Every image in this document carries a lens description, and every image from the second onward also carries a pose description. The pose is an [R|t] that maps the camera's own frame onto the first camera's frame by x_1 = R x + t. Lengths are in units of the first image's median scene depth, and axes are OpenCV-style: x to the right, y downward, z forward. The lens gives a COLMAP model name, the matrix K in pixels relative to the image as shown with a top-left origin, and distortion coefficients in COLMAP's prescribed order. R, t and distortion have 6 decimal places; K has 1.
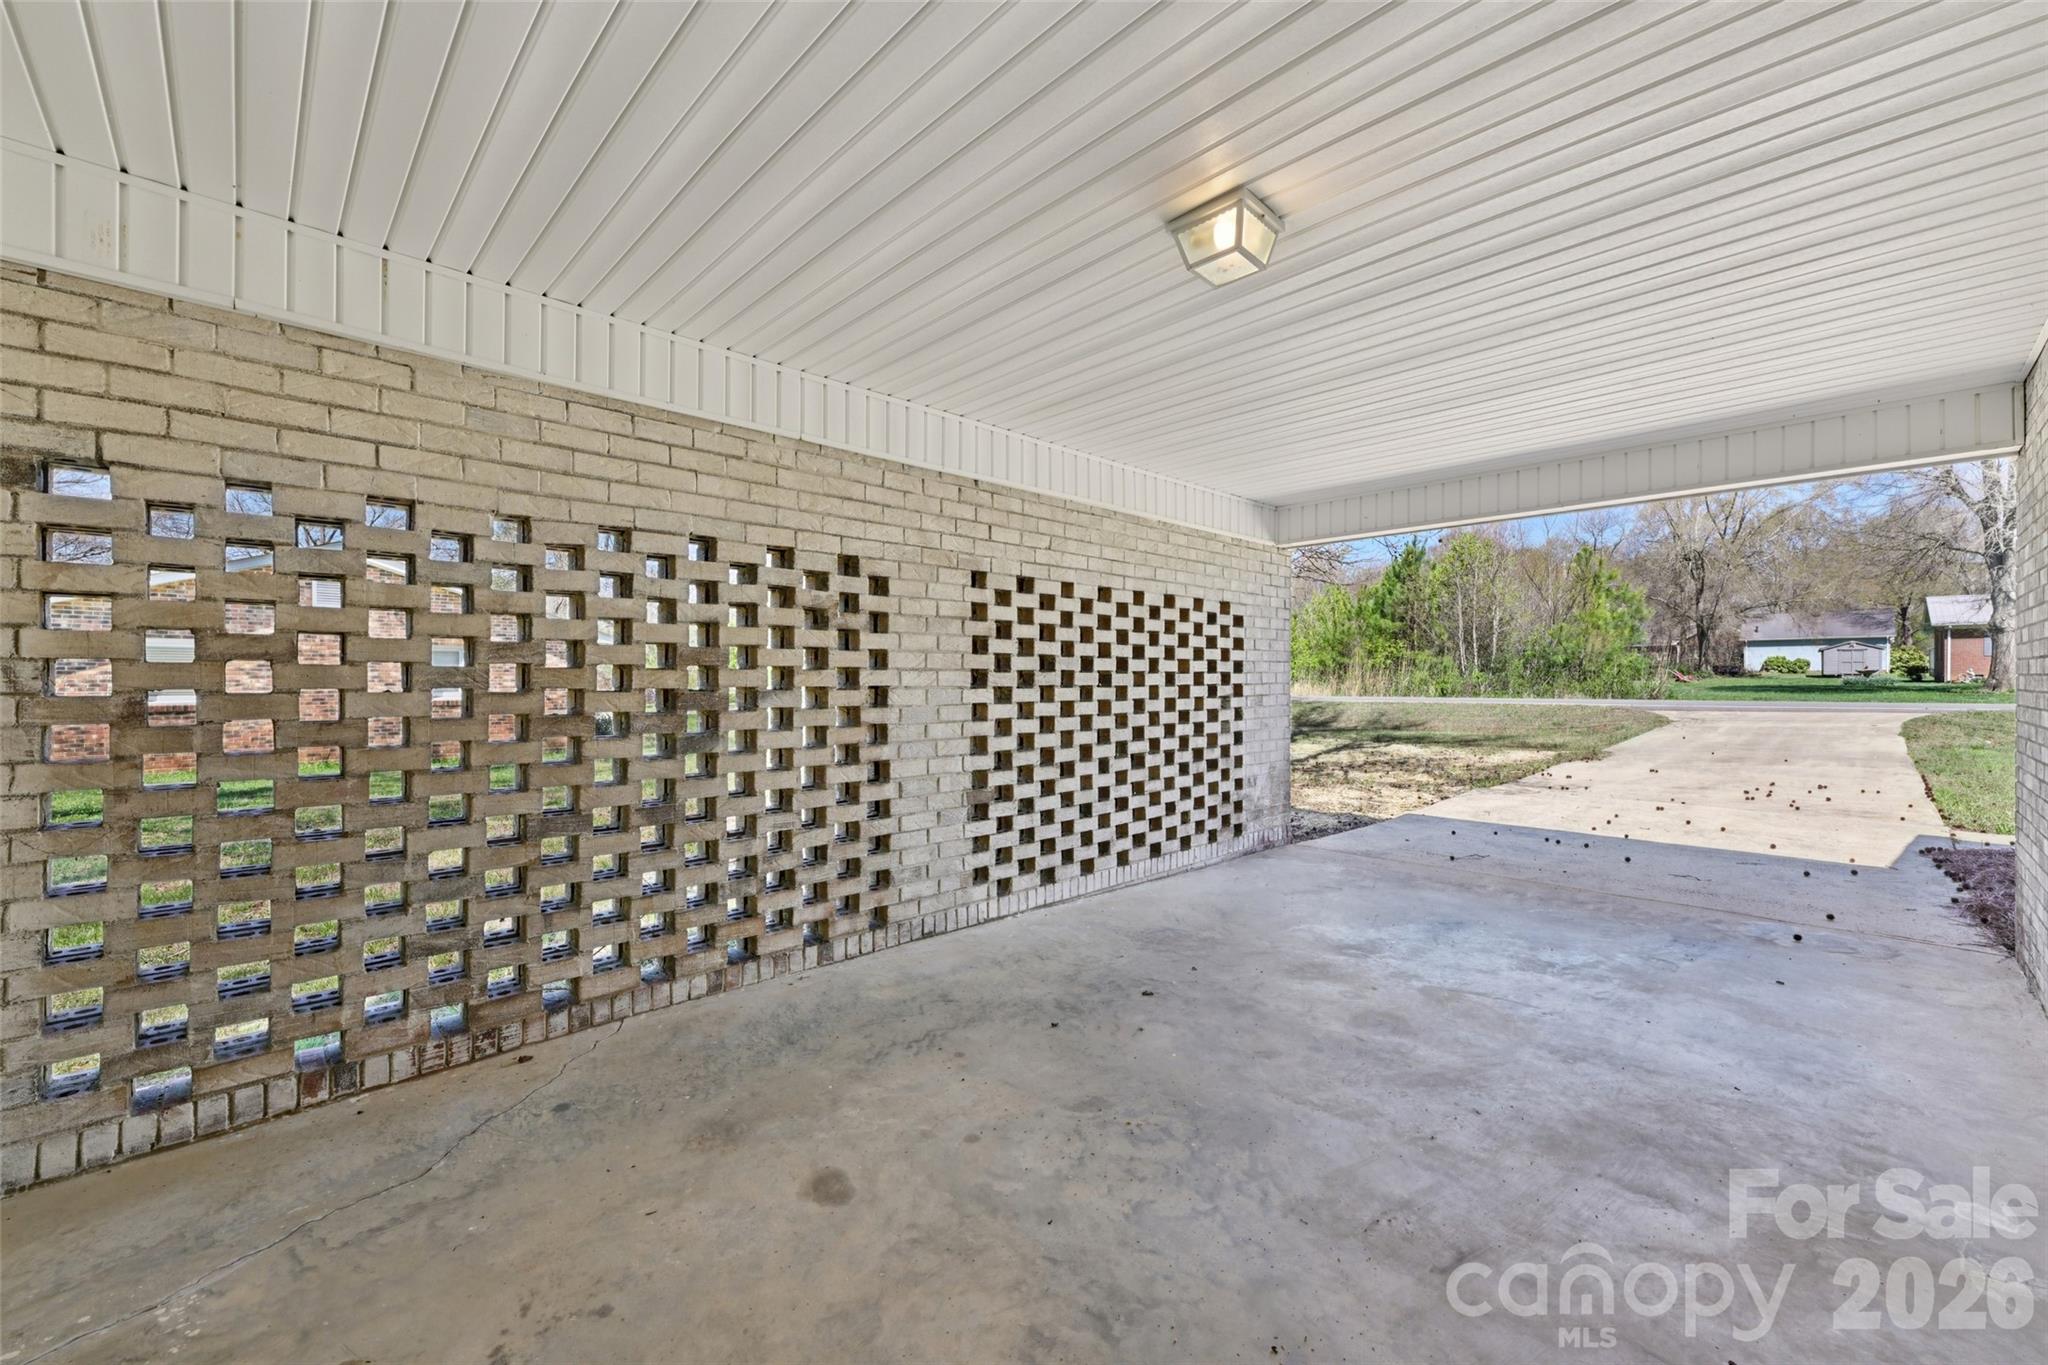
lens RADIAL K [[810.9, 0, 1014.8], [0, 810.9, 672.4], [0, 0, 1]] dist [-0.000487, 0.000269]
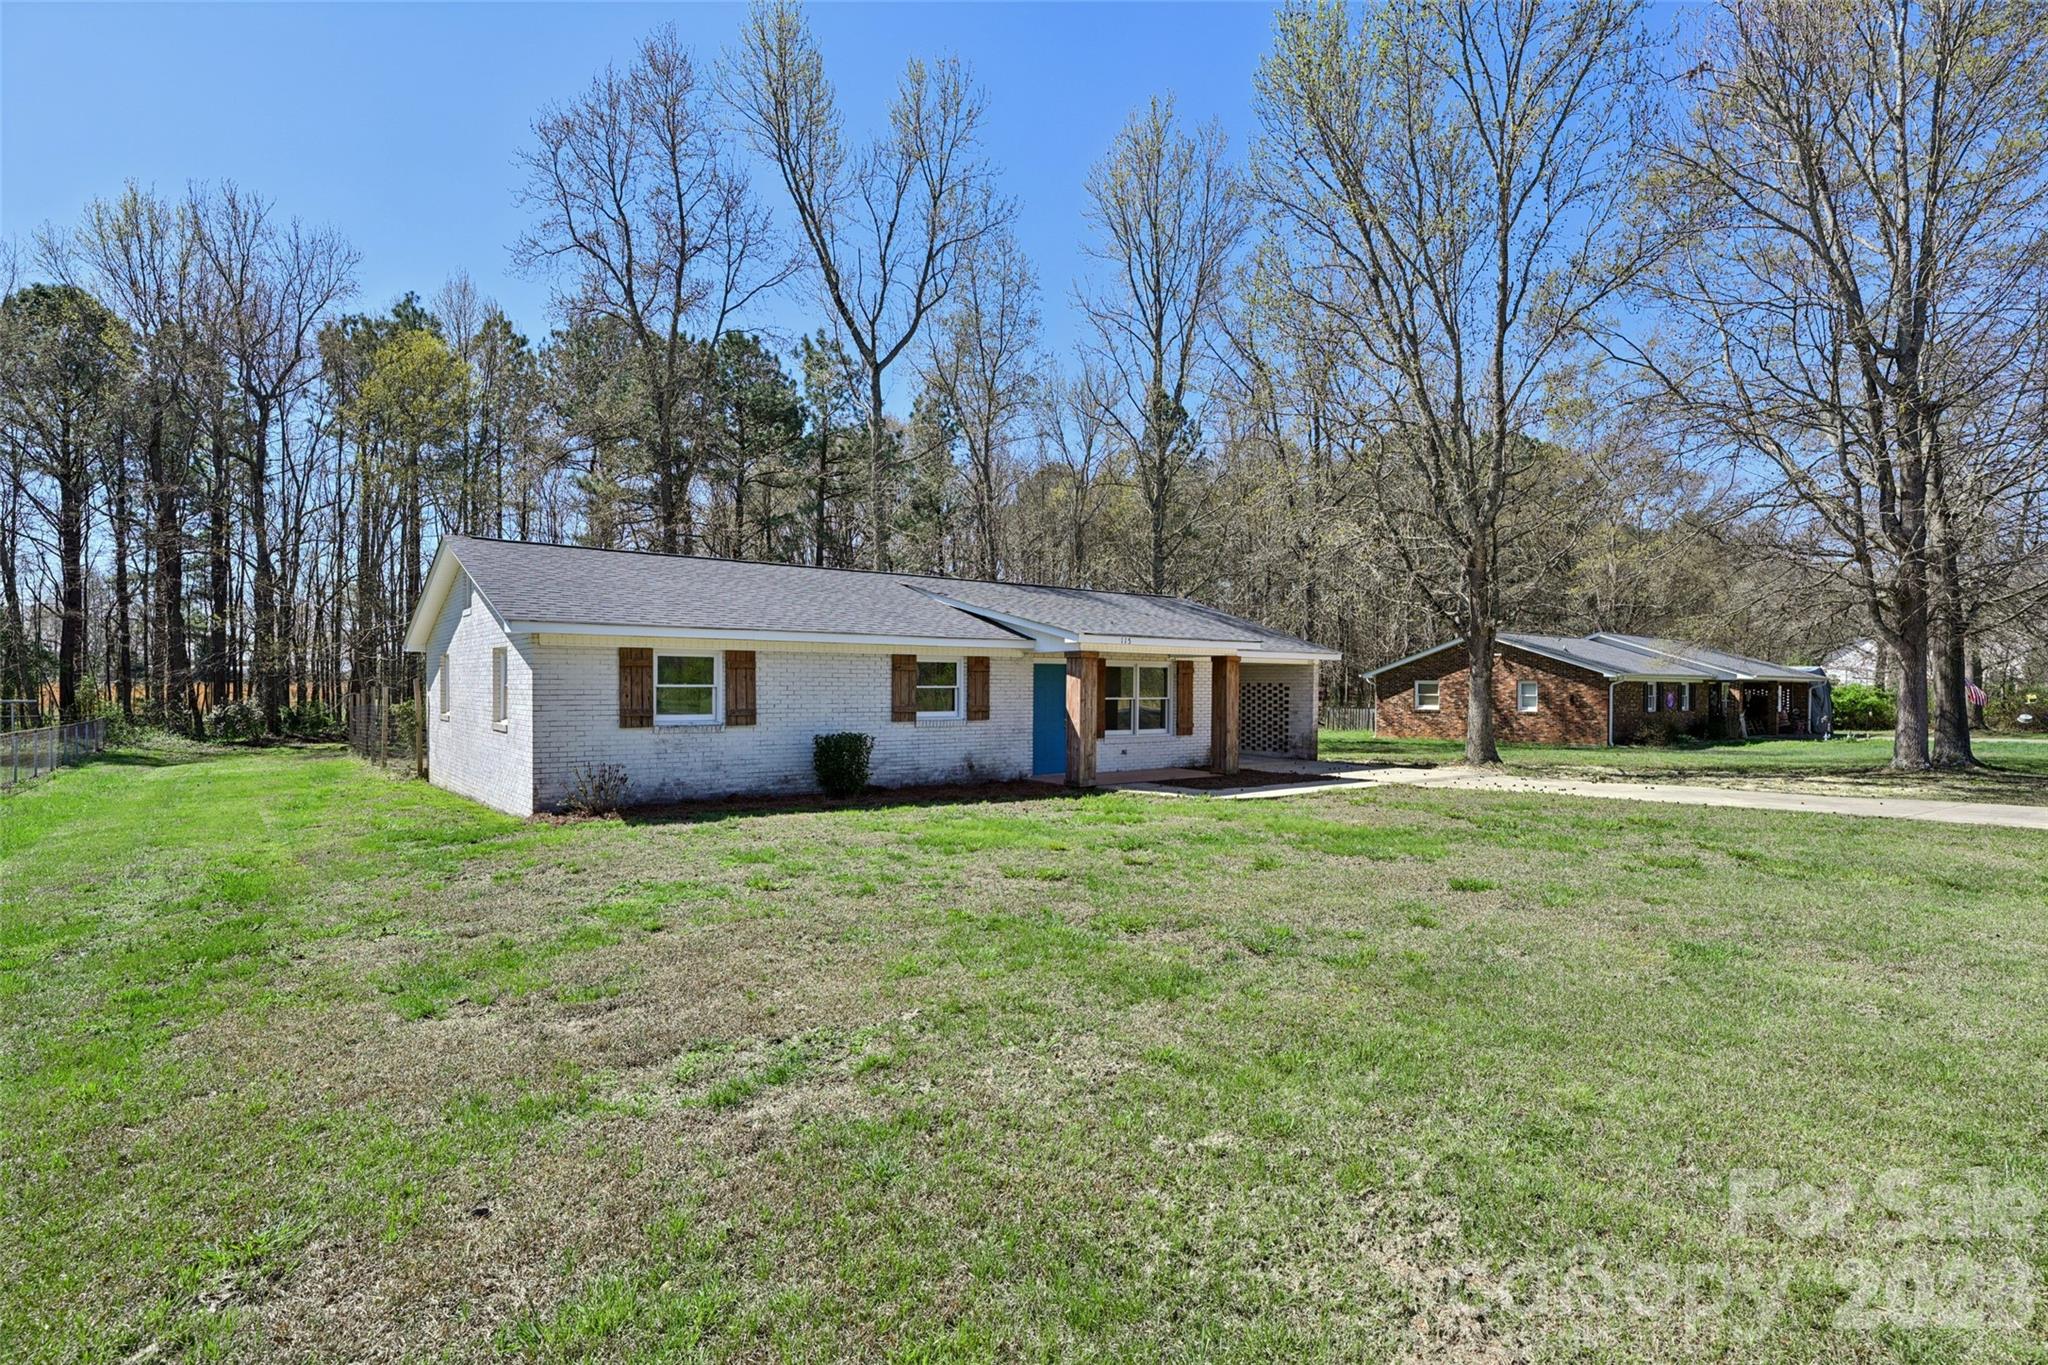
lens RADIAL K [[1011.8, 0, 1024.0], [0, 1011.8, 682.5], [0, 0, 1]] dist [0.002624, 0.000159]
pose [[-0.096981, -0.003069, -0.995282, 5.790551], [0.001630, 0.999993, -0.003242, -0.096882], [0.995285, -0.001936, -0.096975, 0.413390]]
